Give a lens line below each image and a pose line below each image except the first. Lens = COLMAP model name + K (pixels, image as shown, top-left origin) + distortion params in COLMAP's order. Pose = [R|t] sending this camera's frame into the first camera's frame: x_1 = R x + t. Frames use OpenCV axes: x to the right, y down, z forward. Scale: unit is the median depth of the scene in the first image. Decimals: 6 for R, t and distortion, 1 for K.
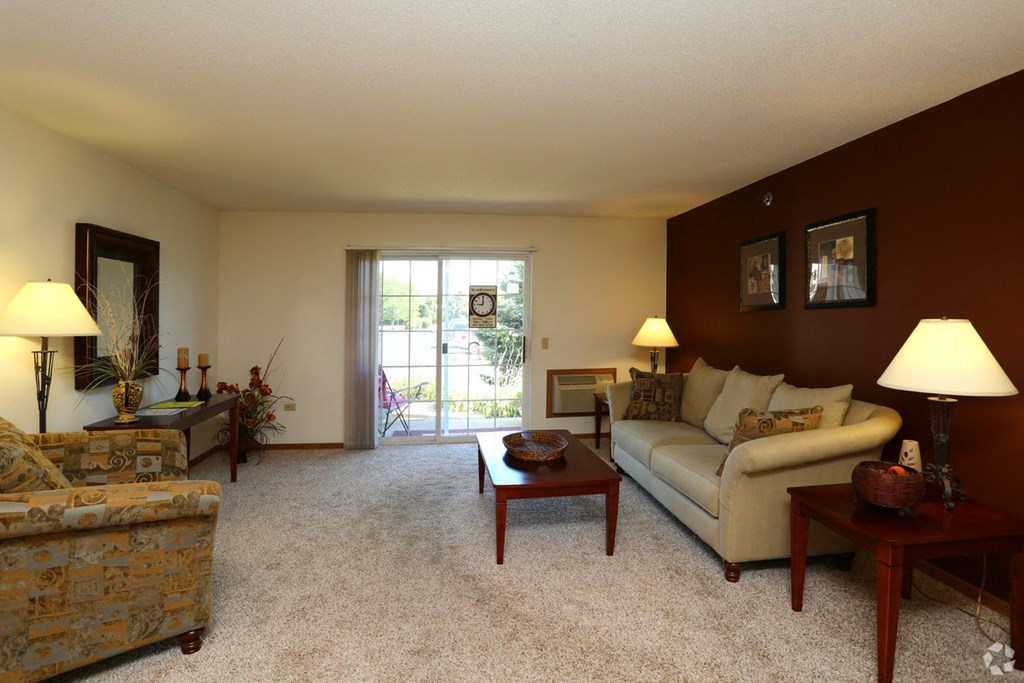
lens RADIAL K [[509.8, 0, 514.4], [0, 509.8, 319.4], [0, 0, 1]] dist [-0.035889, 0.000405]
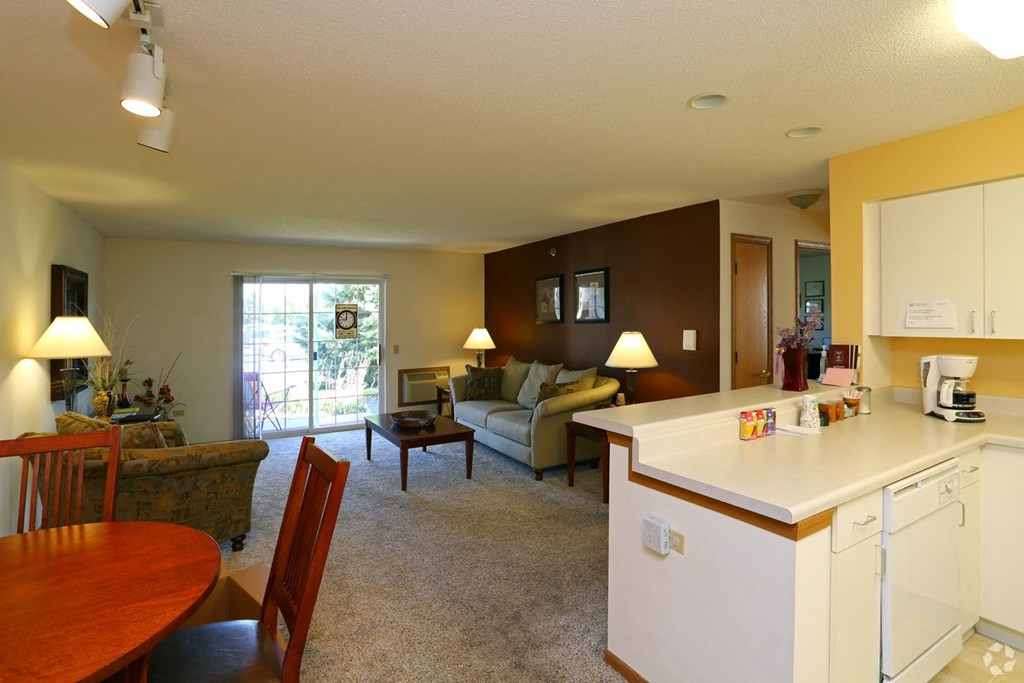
lens RADIAL K [[509.8, 0, 514.4], [0, 509.8, 319.4], [0, 0, 1]] dist [-0.035889, 0.000405]
pose [[0.924776, -0.011805, 0.380330, -0.194752], [0.013503, 0.999907, -0.001796, -0.028023], [-0.380273, 0.006797, 0.924849, -0.382321]]
